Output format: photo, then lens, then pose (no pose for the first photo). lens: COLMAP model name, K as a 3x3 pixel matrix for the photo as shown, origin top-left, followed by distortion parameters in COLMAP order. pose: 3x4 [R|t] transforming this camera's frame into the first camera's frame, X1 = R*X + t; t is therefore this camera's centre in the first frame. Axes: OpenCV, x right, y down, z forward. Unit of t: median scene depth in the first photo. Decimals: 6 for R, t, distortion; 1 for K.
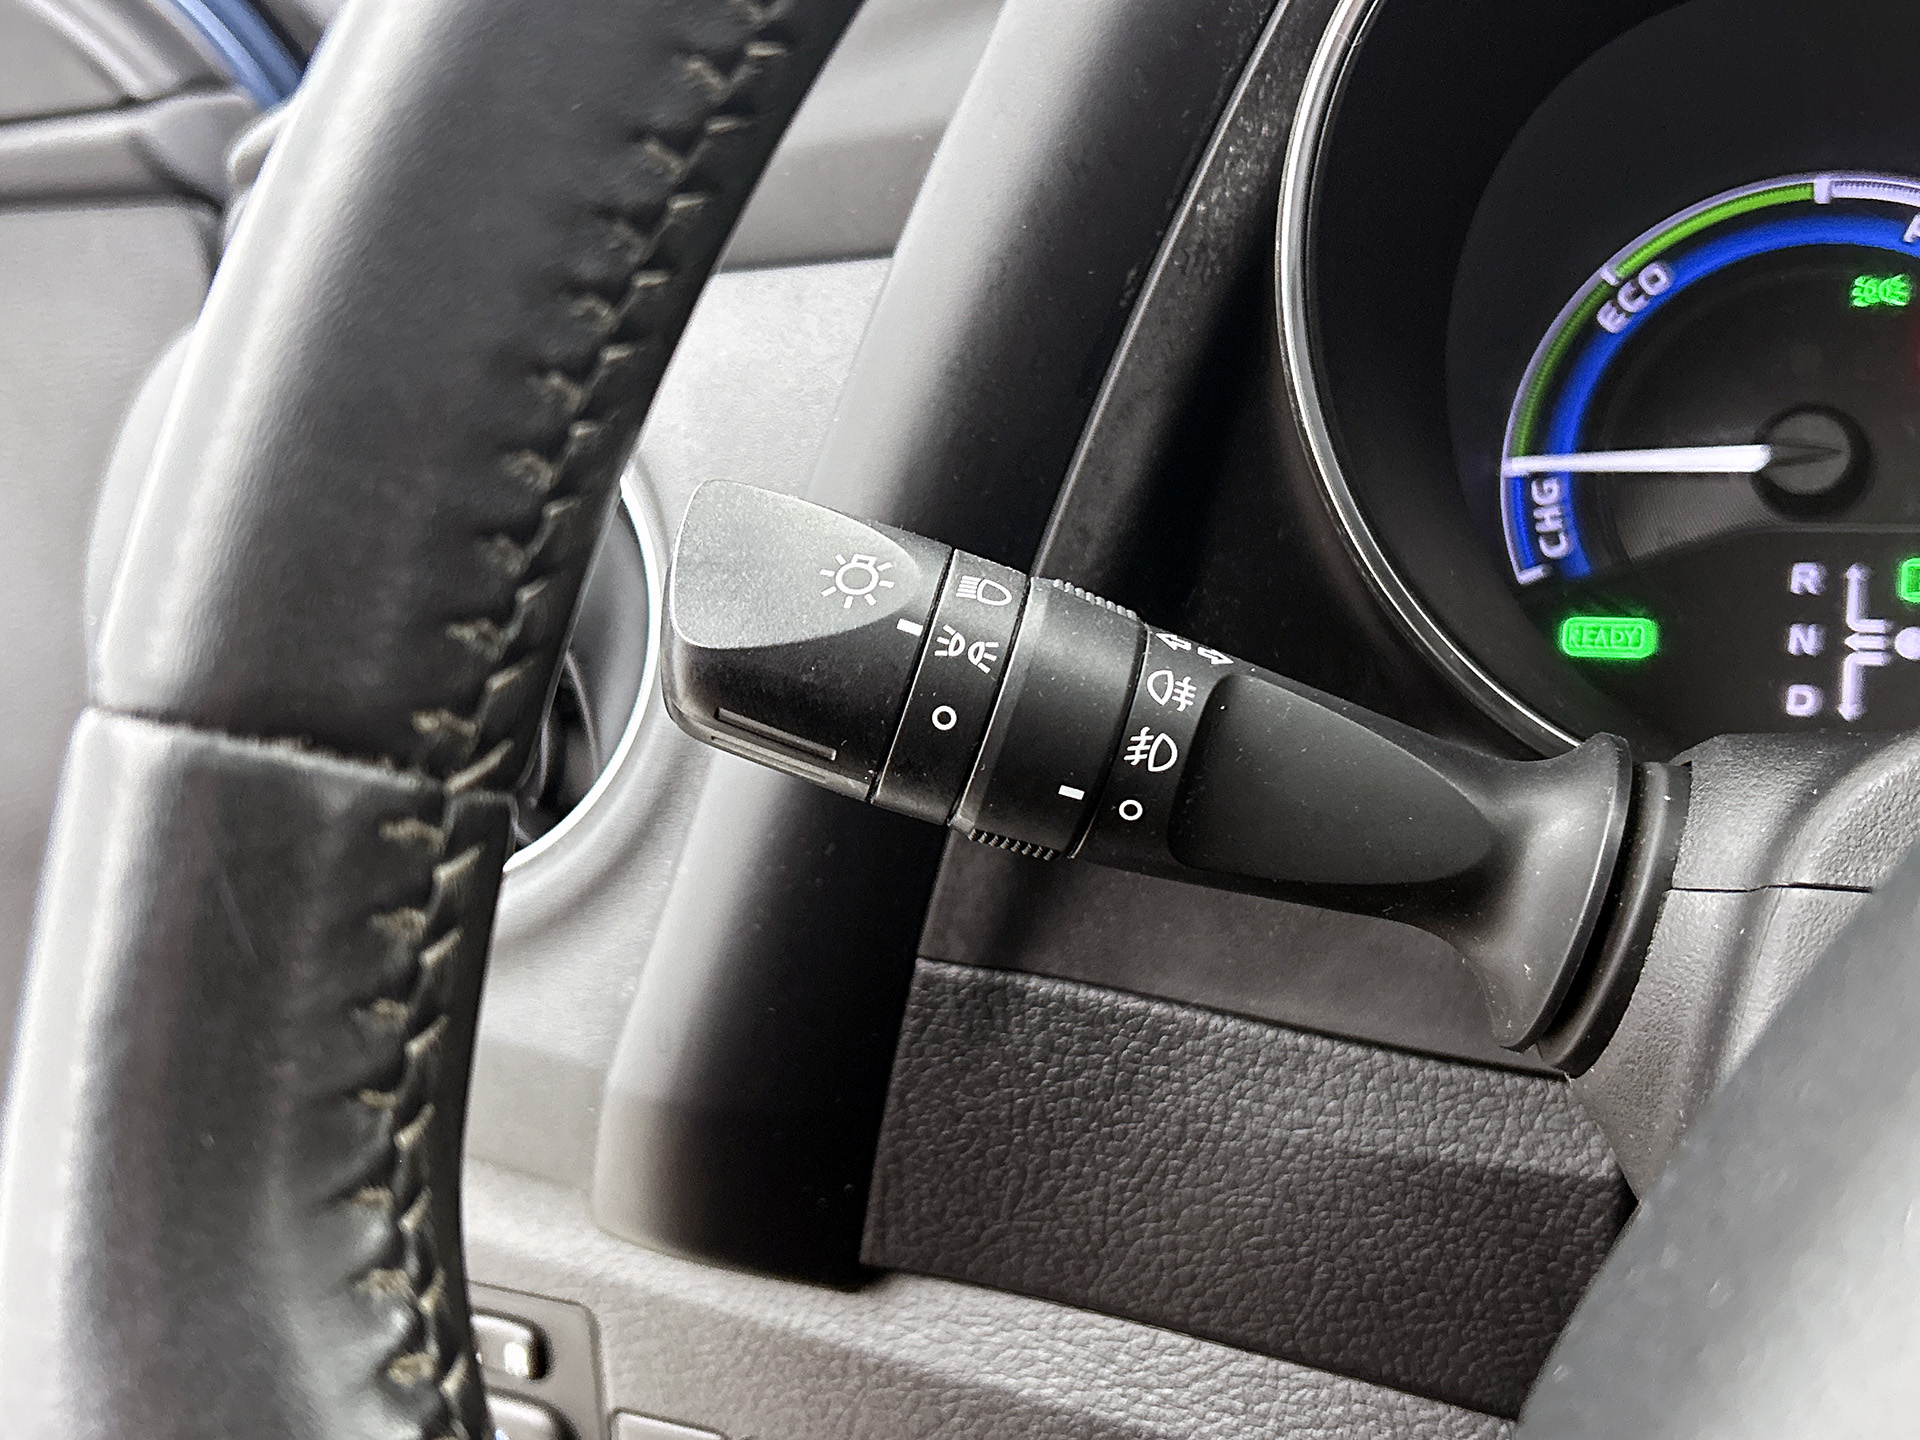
lens RADIAL K [[2124.5, 0, 960.0], [0, 2124.5, 720.0], [0, 0, 1]] dist [0.136949, -0.445787]
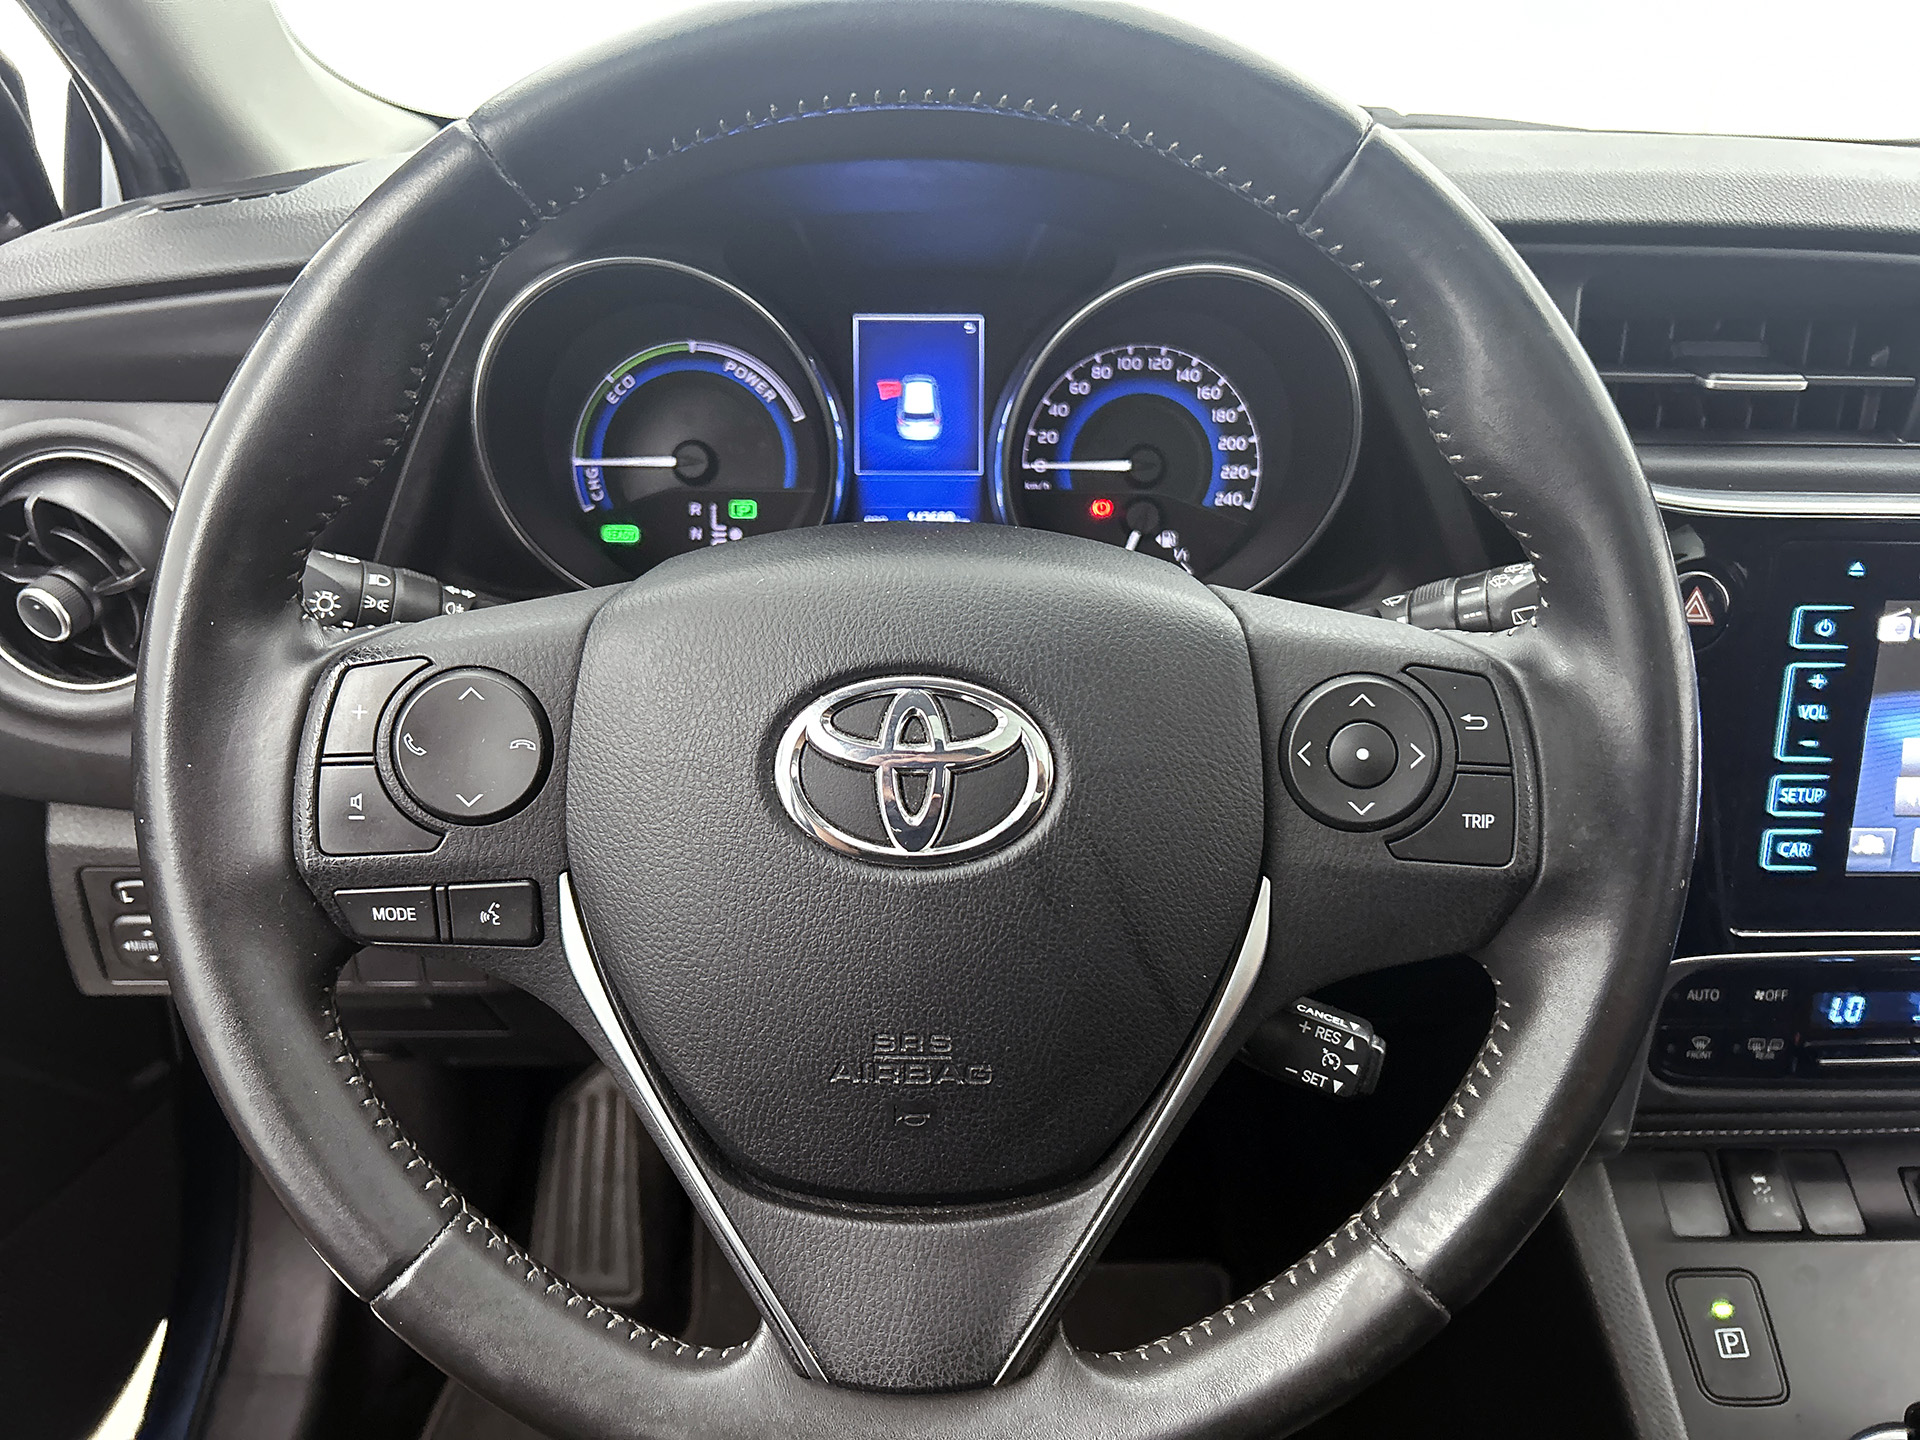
lens RADIAL K [[1463.7, 0, 952.1], [0, 1463.7, 726.2], [0, 0, 1]] dist [0.083936, -0.127348]
pose [[0.893321, -0.125130, 0.431648, -0.114795], [0.034918, 0.976879, 0.210921, -0.165130], [-0.448060, -0.173348, 0.877036, -0.683922]]
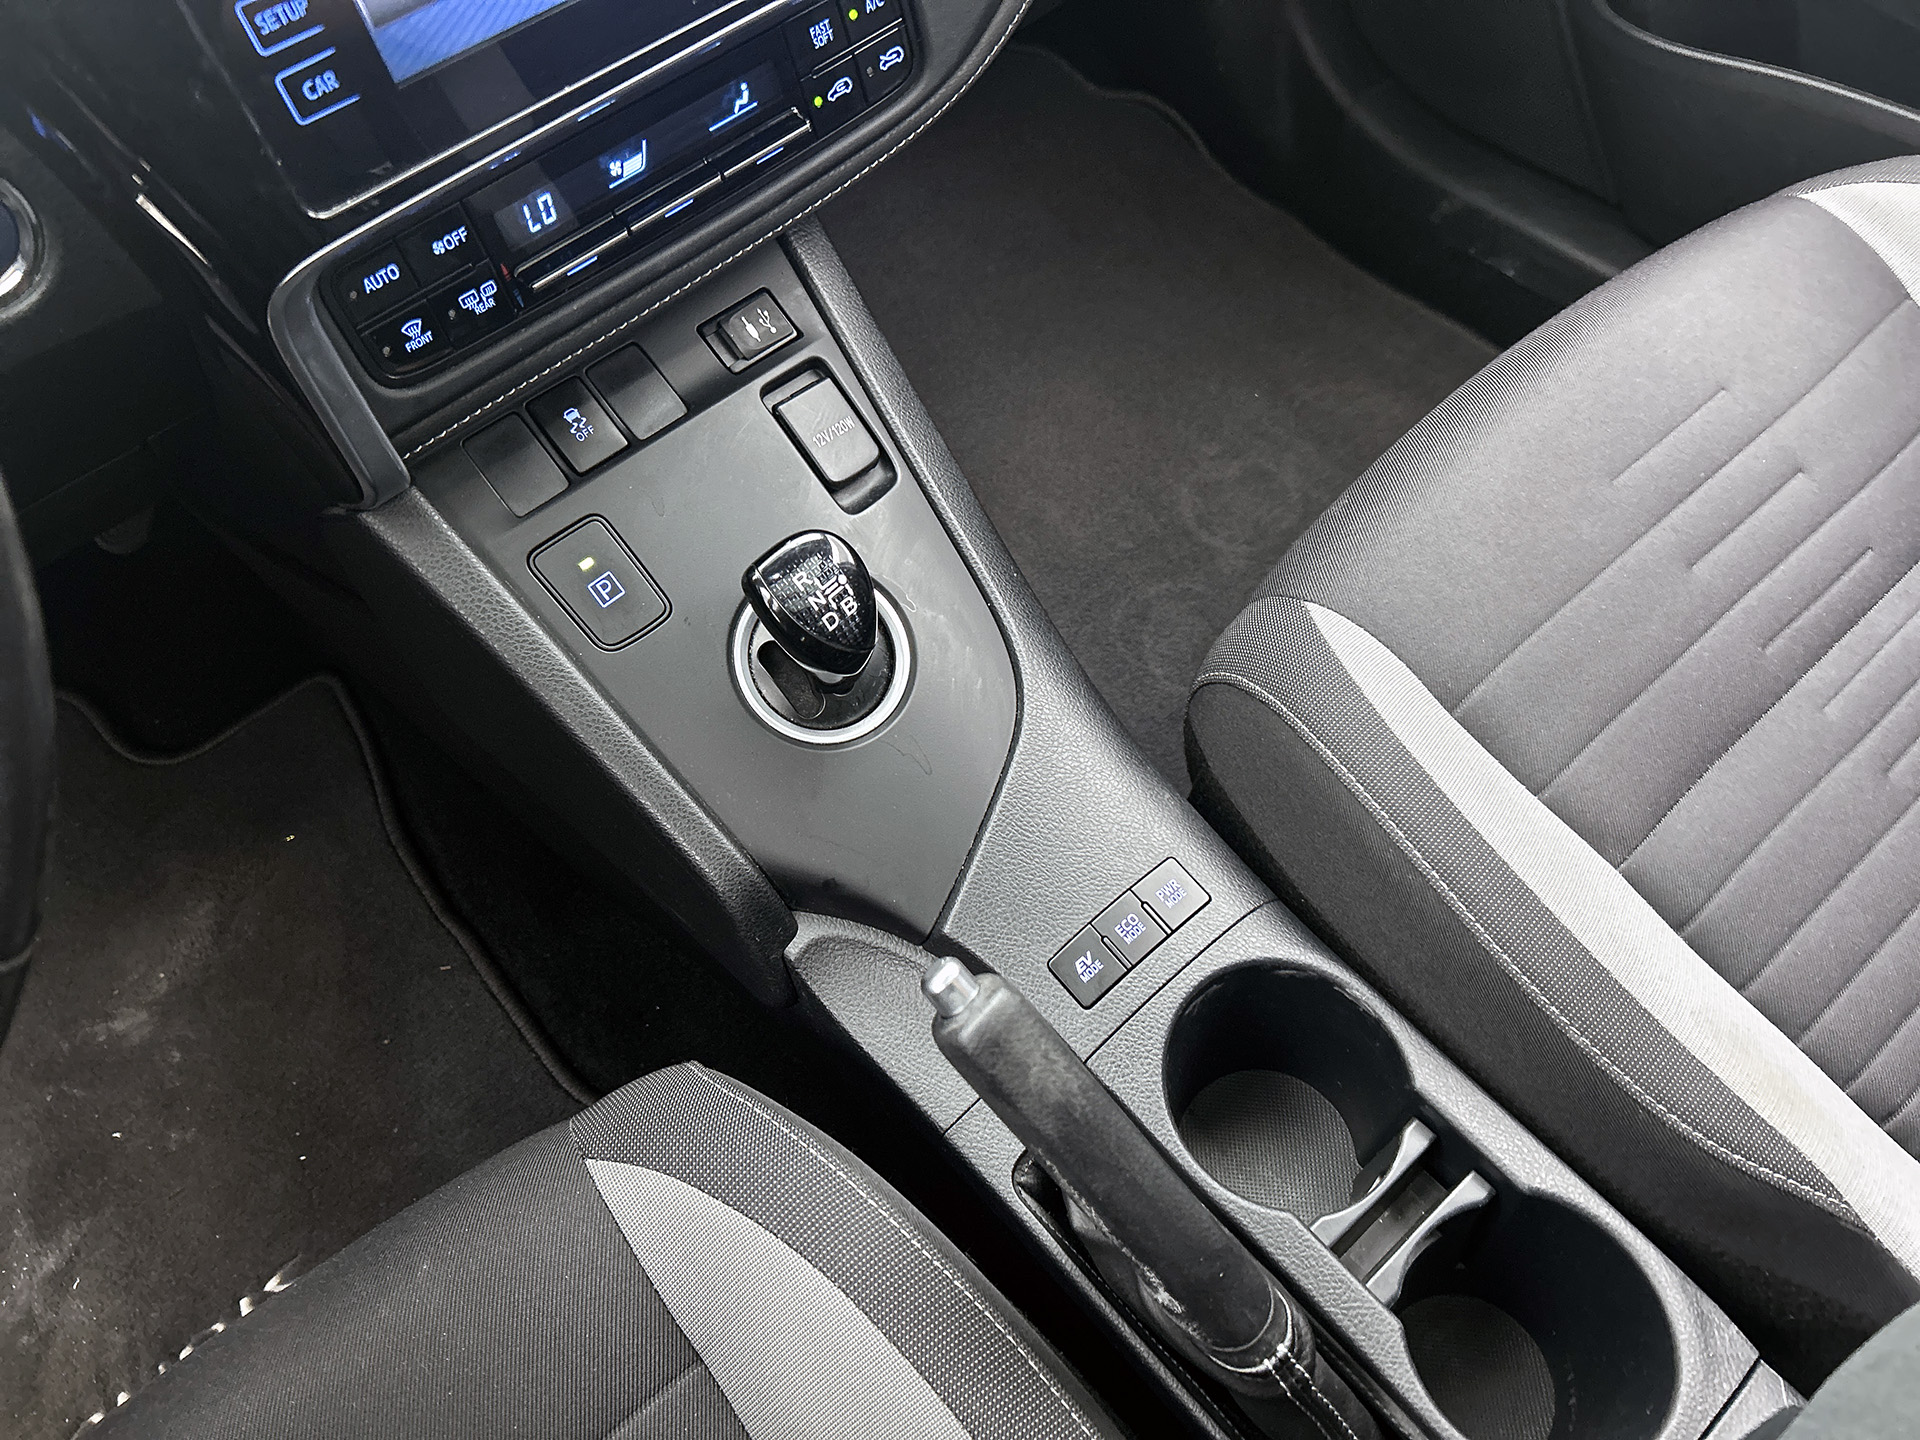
lens RADIAL K [[1484.7, 0, 974.0], [0, 1484.7, 716.3], [0, 0, 1]] dist [0.007258, 0.006009]
pose [[0.405364, -0.739711, 0.537129, 0.436143], [0.250087, 0.654888, 0.713147, -0.095529], [-0.879282, -0.154755, 0.450460, -0.852035]]
